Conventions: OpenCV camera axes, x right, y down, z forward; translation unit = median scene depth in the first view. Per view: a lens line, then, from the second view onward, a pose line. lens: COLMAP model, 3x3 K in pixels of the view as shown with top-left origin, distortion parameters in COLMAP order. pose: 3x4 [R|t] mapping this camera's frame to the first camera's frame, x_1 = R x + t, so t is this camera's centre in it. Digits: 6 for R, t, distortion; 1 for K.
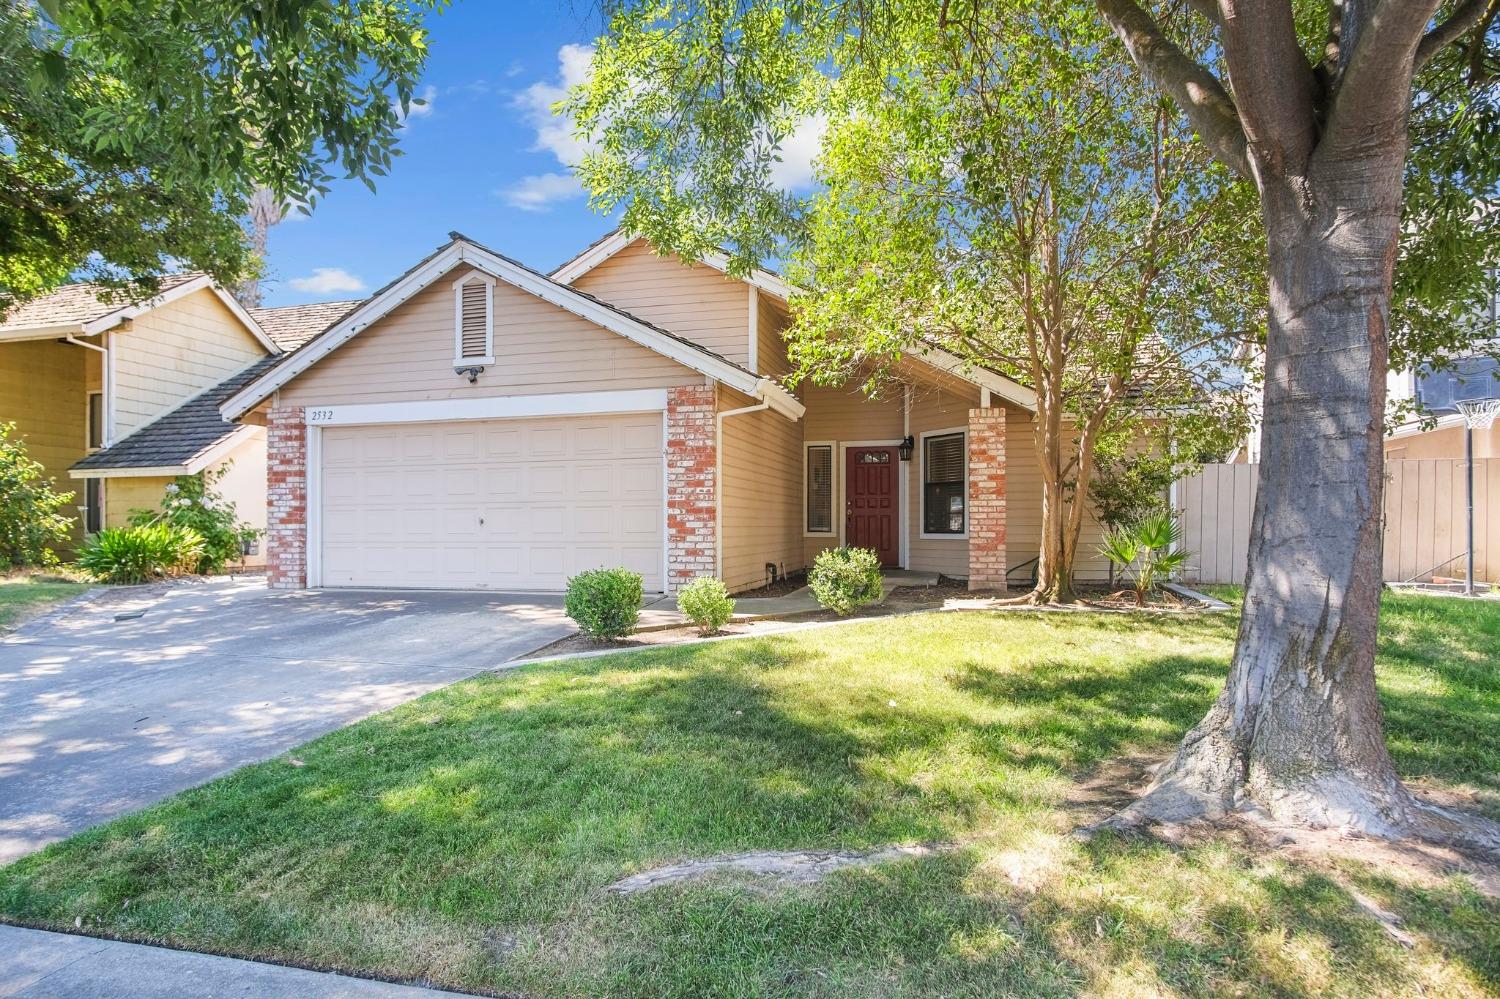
lens RADIAL K [[812.4, 0, 754.1], [0, 812.4, 541.5], [0, 0, 1]] dist [-0.023589, 0.000754]
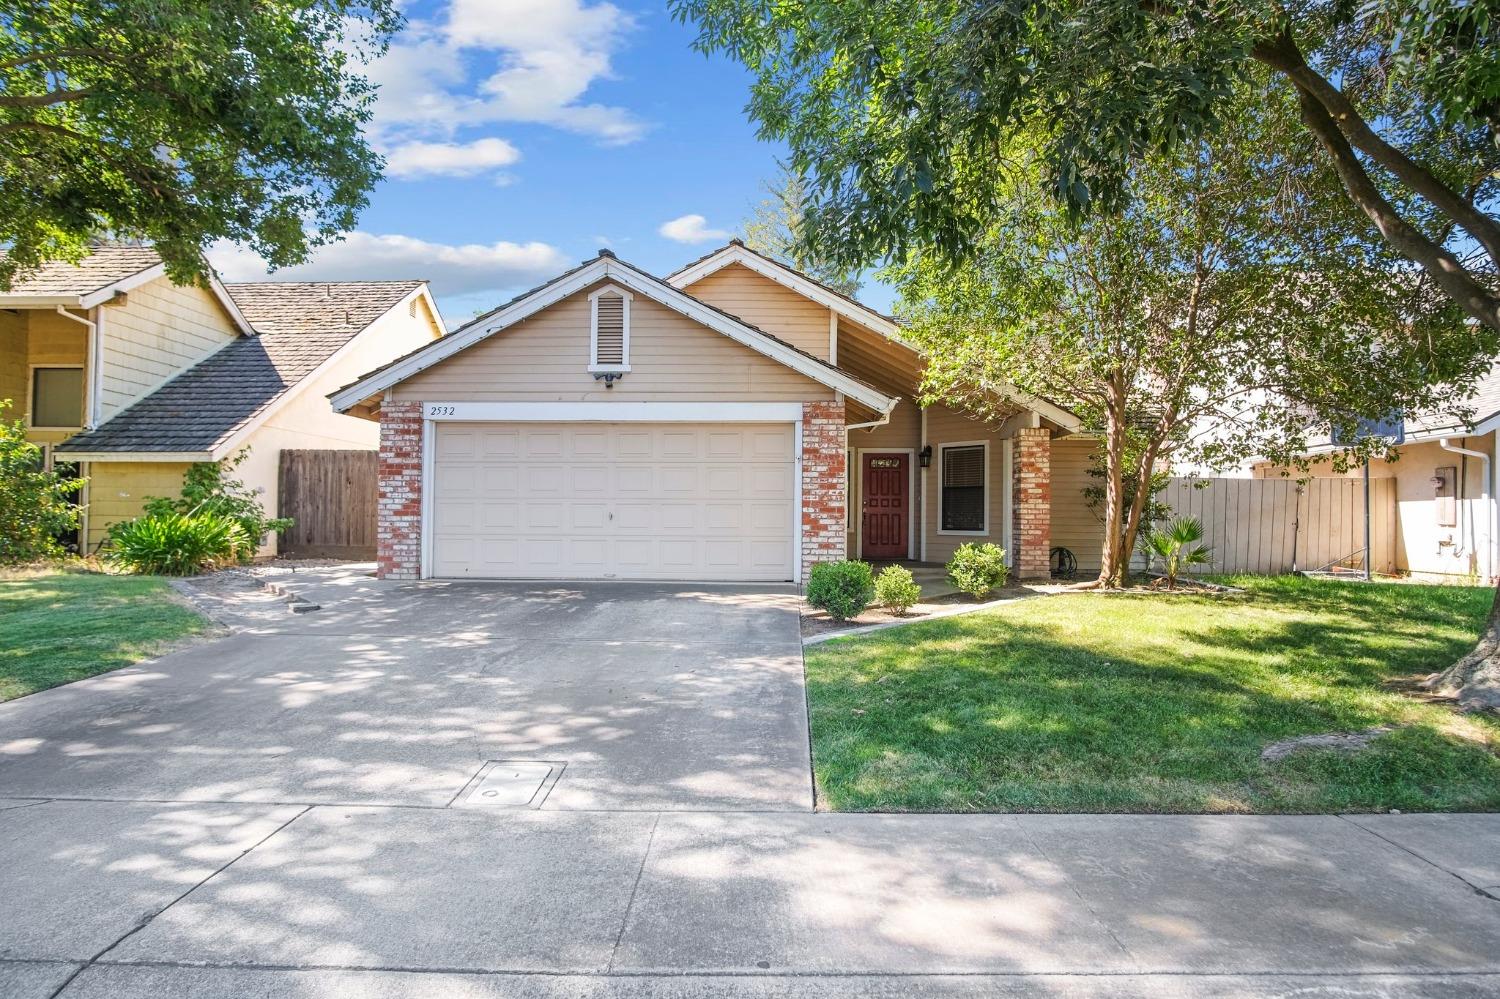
lens RADIAL K [[802.1, 0, 753.6], [0, 802.1, 517.2], [0, 0, 1]] dist [-0.027145, 0.000889]
pose [[0.976968, 0.012273, 0.213034, -0.377414], [-0.007753, 0.999727, -0.022041, -0.001341], [-0.213247, 0.019881, 0.976796, -0.080954]]
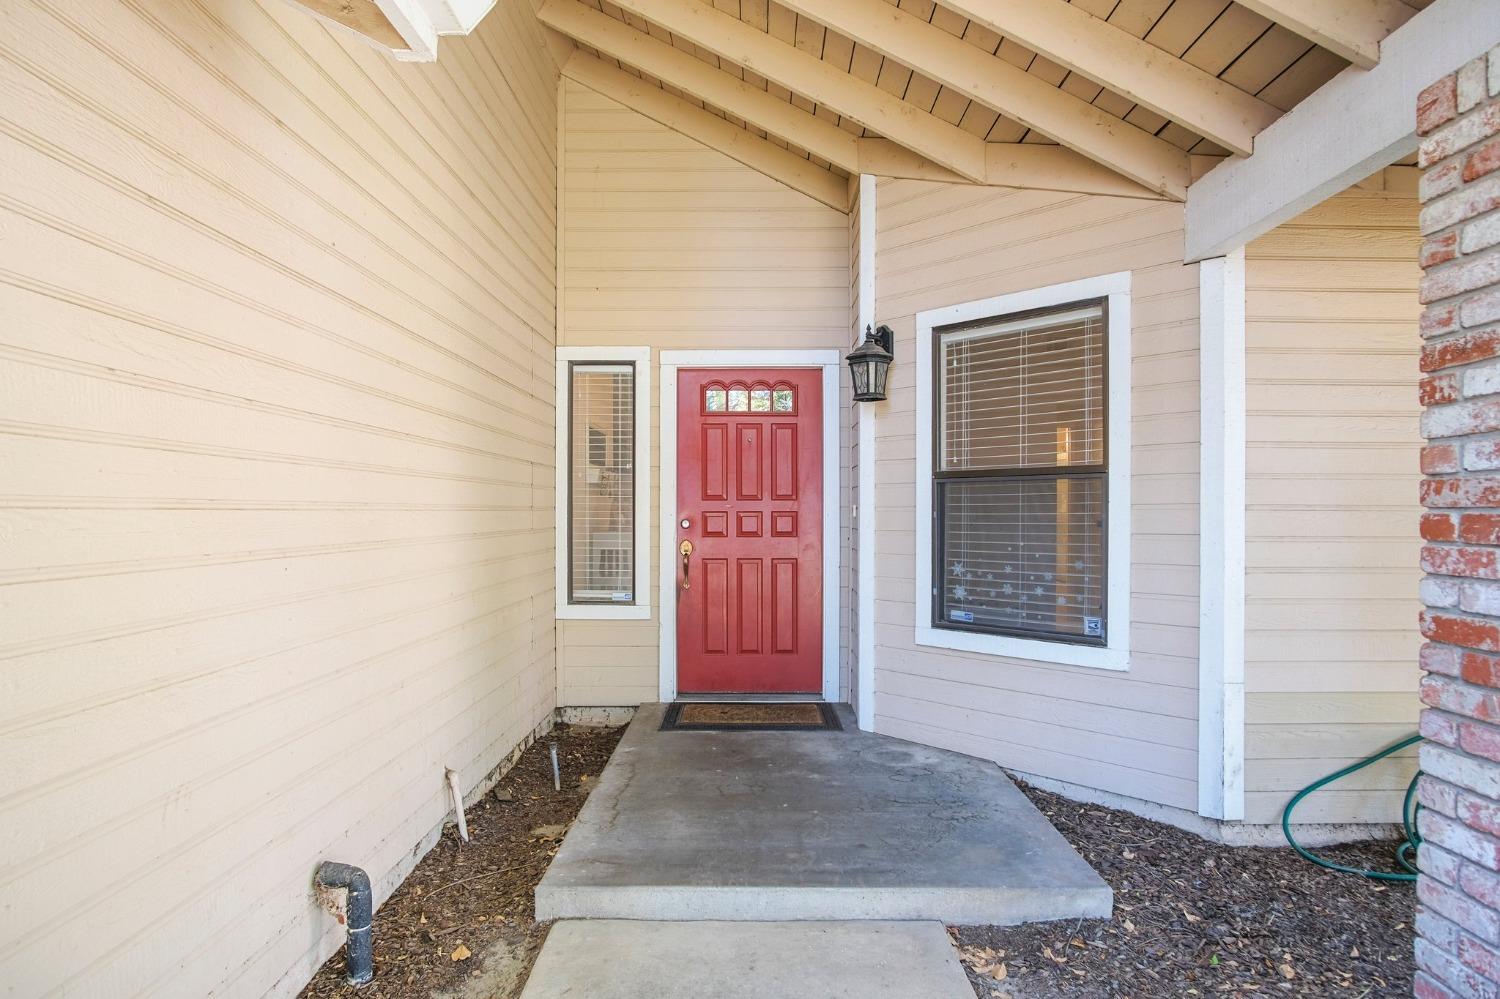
lens RADIAL K [[802.1, 0, 753.6], [0, 802.1, 517.2], [0, 0, 1]] dist [-0.027145, 0.000889]
pose [[0.968826, -0.000051, 0.247741, 0.080542], [0.002569, 0.999948, -0.009840, -0.063995], [-0.247728, 0.010170, 0.968776, 0.899595]]
